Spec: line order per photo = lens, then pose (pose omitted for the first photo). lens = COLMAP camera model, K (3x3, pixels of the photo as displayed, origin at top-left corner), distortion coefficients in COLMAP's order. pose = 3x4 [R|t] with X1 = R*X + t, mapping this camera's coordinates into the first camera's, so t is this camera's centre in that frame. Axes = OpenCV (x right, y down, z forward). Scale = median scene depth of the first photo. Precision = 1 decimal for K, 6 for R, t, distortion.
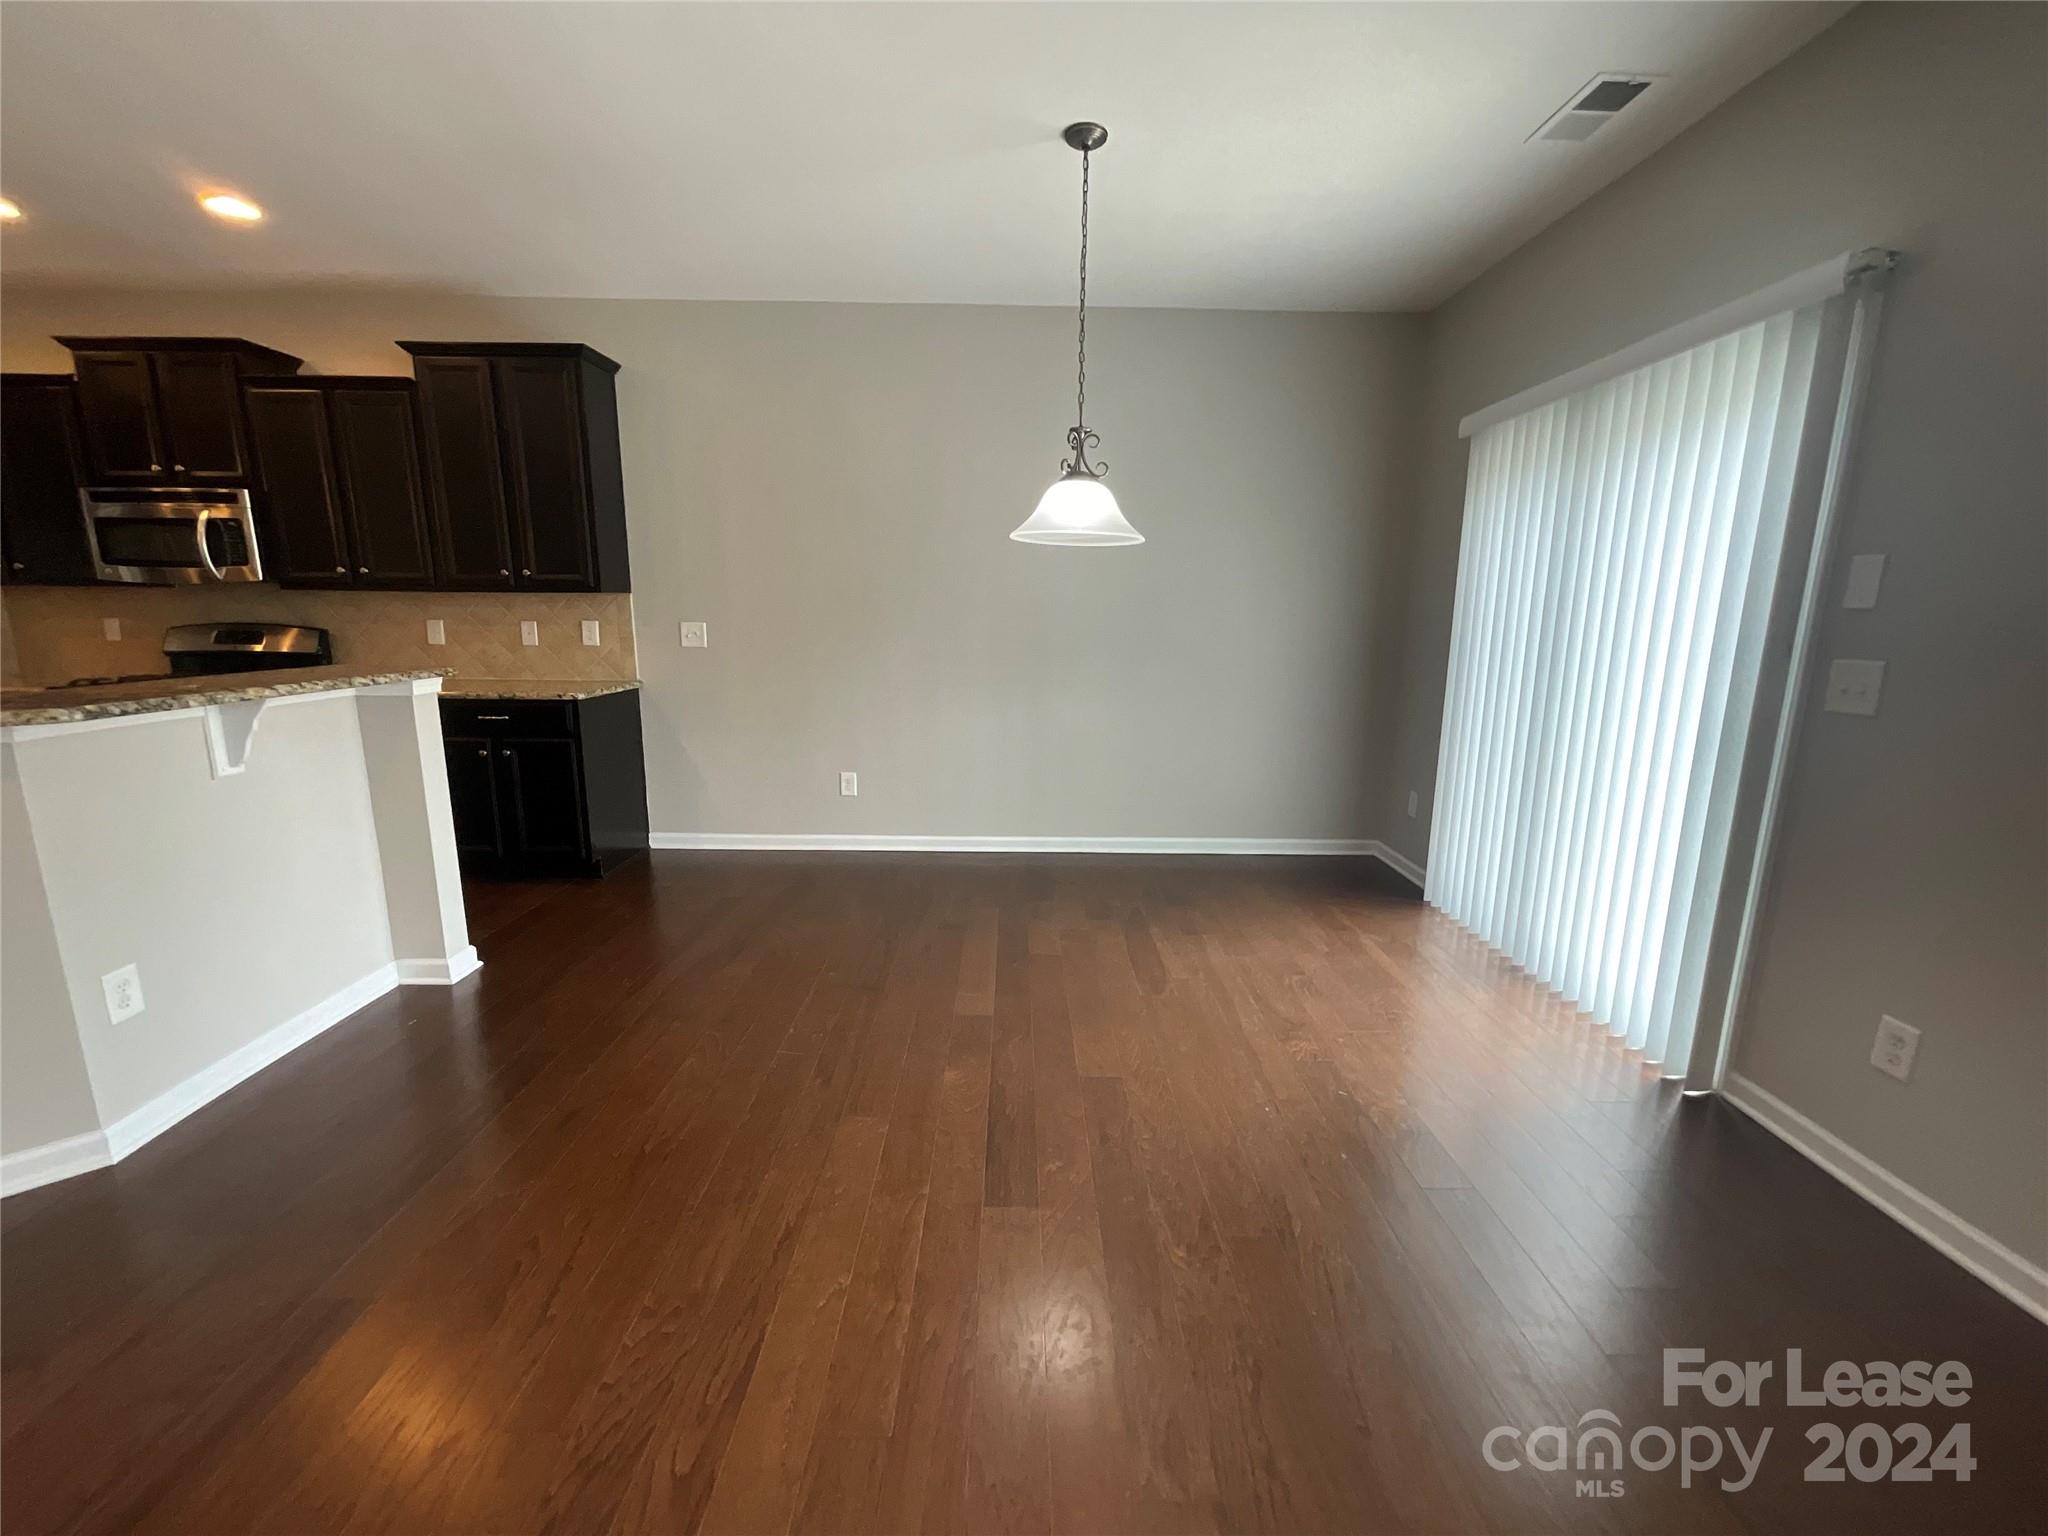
lens RADIAL K [[826.8, 0, 1026.4], [0, 826.8, 771.0], [0, 0, 1]] dist [0.003360, 0.000523]
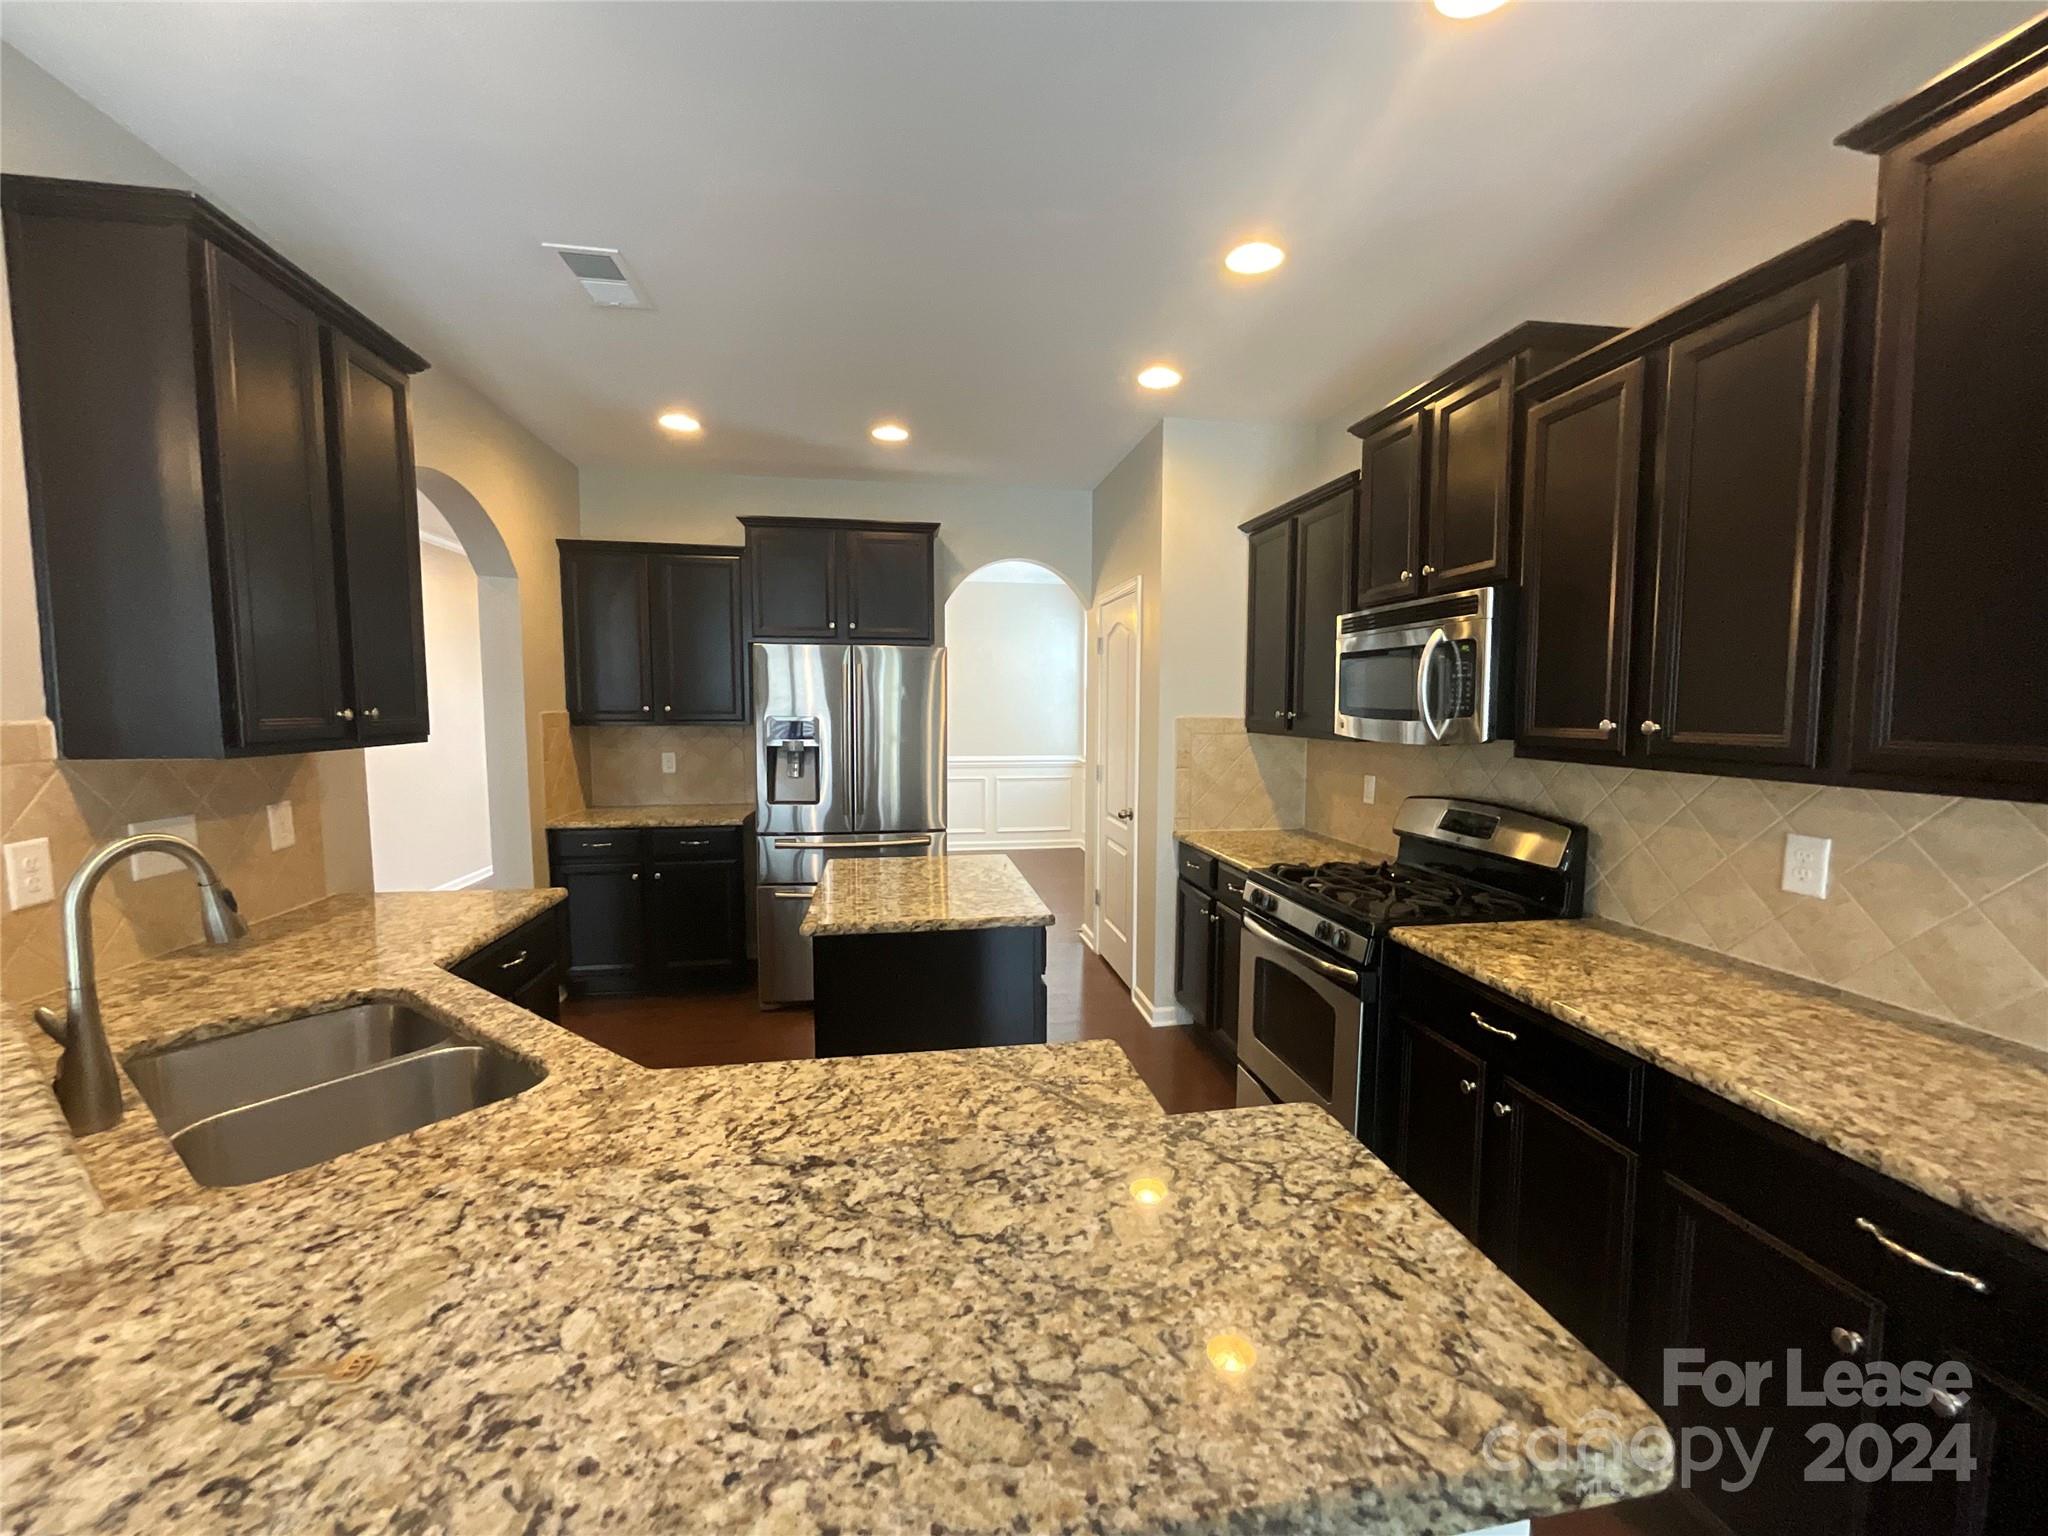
lens RADIAL K [[826.8, 0, 1044.2], [0, 826.8, 770.2], [0, 0, 1]] dist [0.003360, 0.000523]
pose [[0.160010, 0.071126, -0.984550, -0.420832], [-0.189521, 0.981059, 0.040073, -0.180304], [0.968751, 0.180181, 0.170459, 0.628115]]
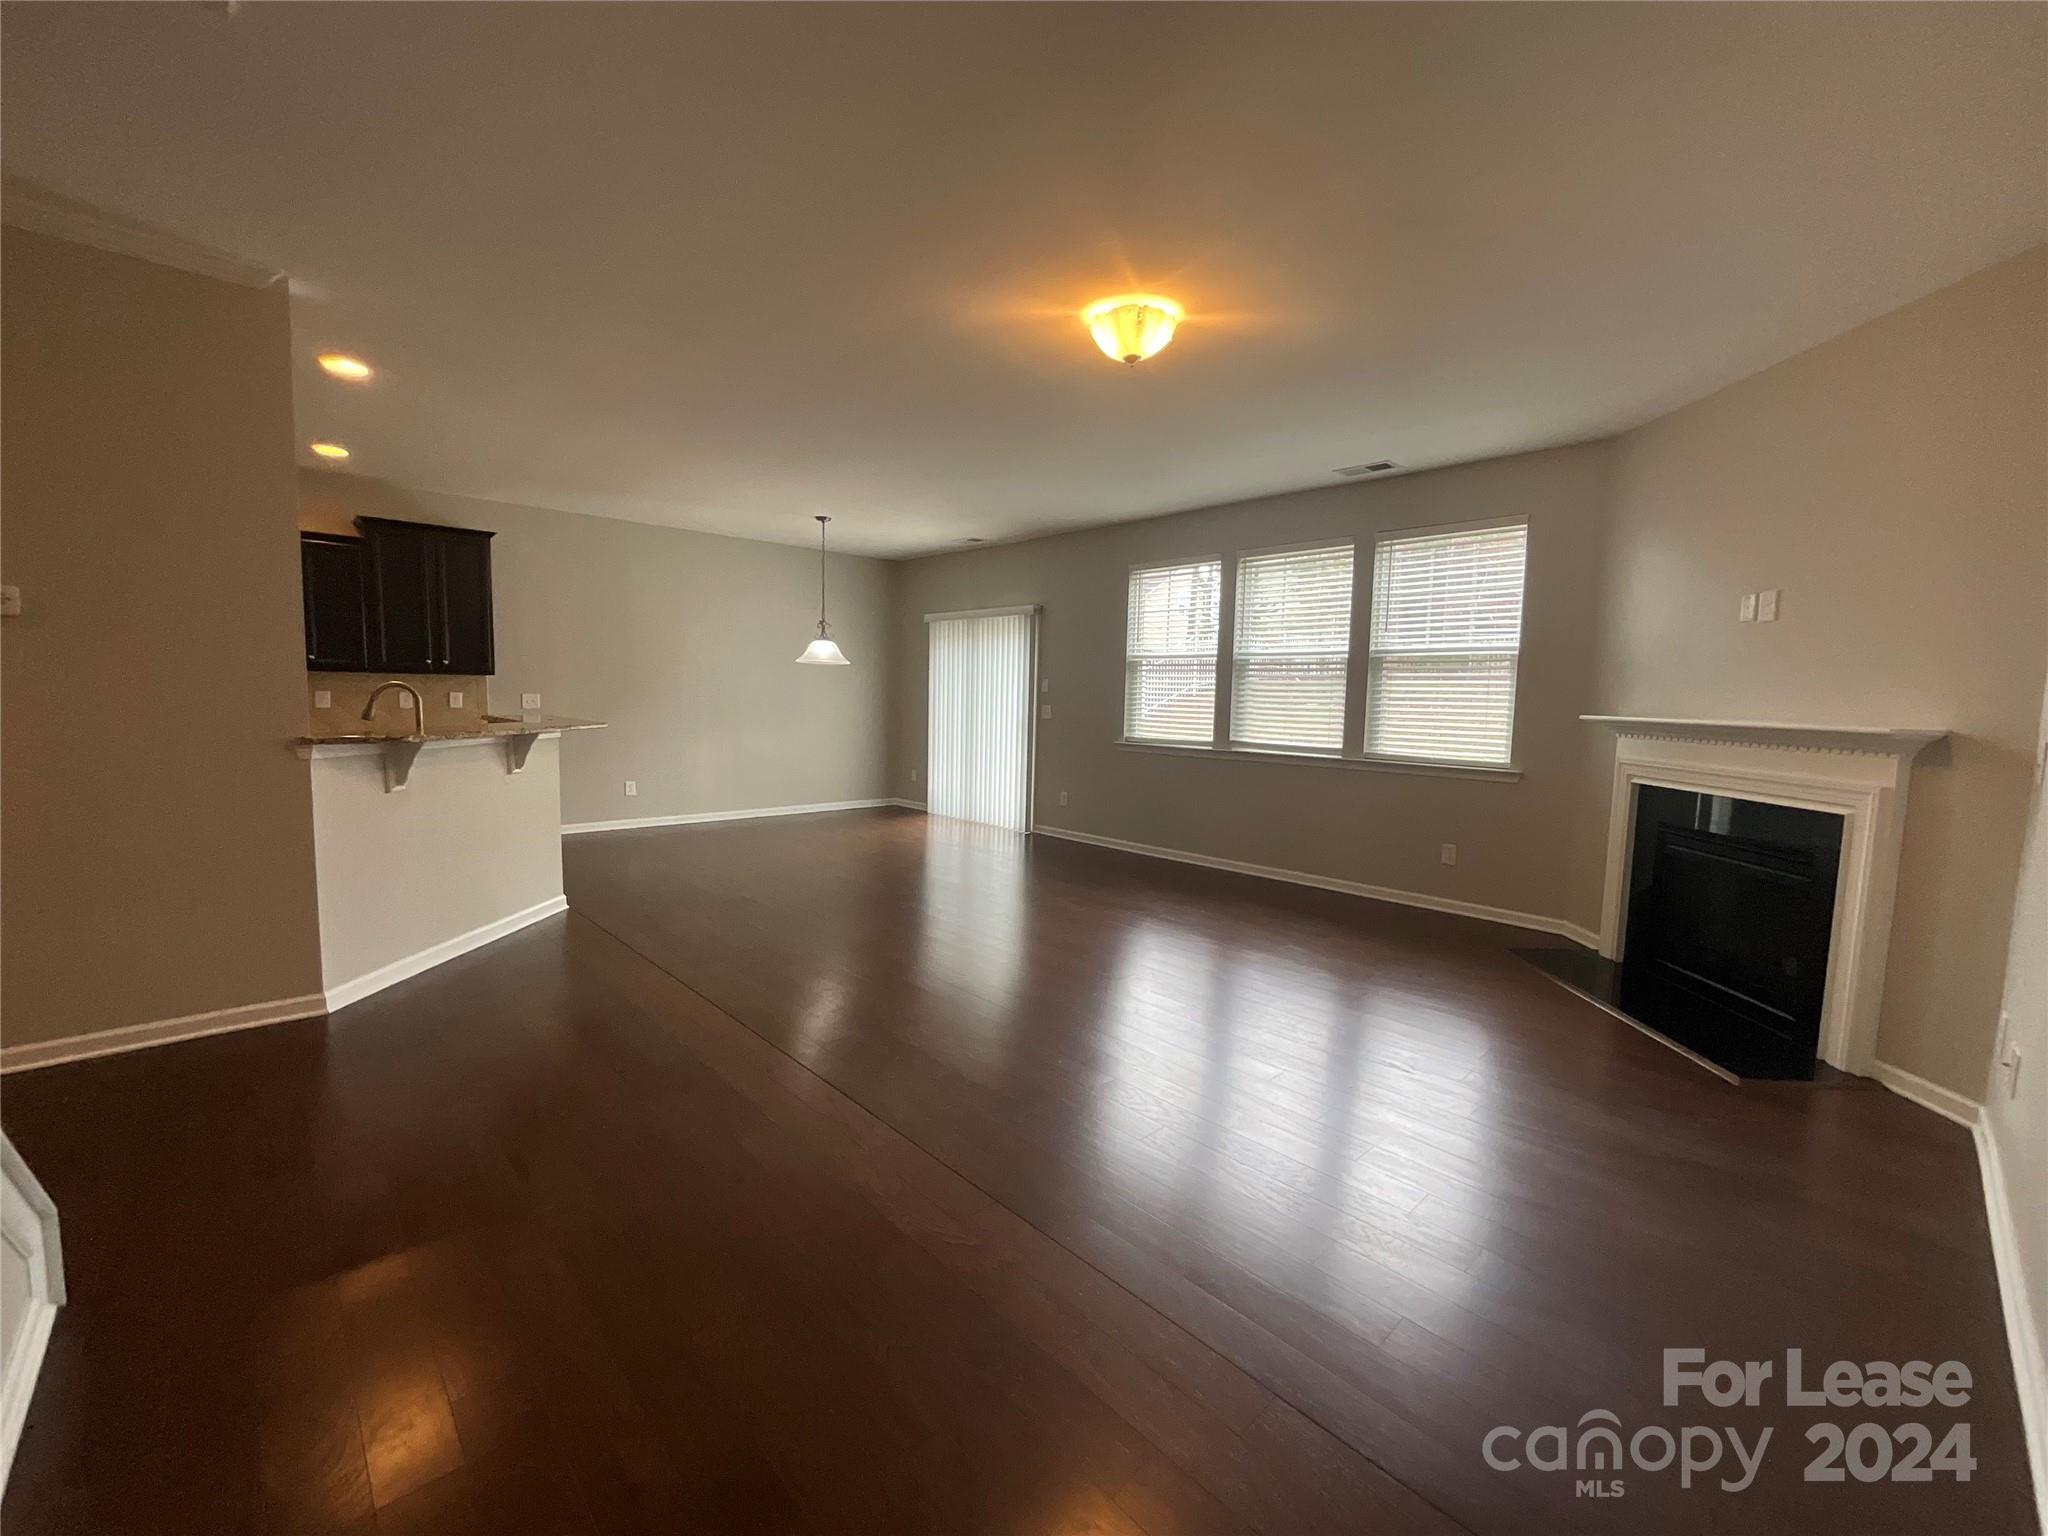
lens RADIAL K [[826.8, 0, 1027.4], [0, 826.8, 772.0], [0, 0, 1]] dist [0.003360, 0.000523]
pose [[0.734930, -0.059175, 0.675556, -0.902394], [0.116878, 0.992331, -0.040227, 0.171541], [-0.667995, 0.108521, 0.736210, -0.933006]]
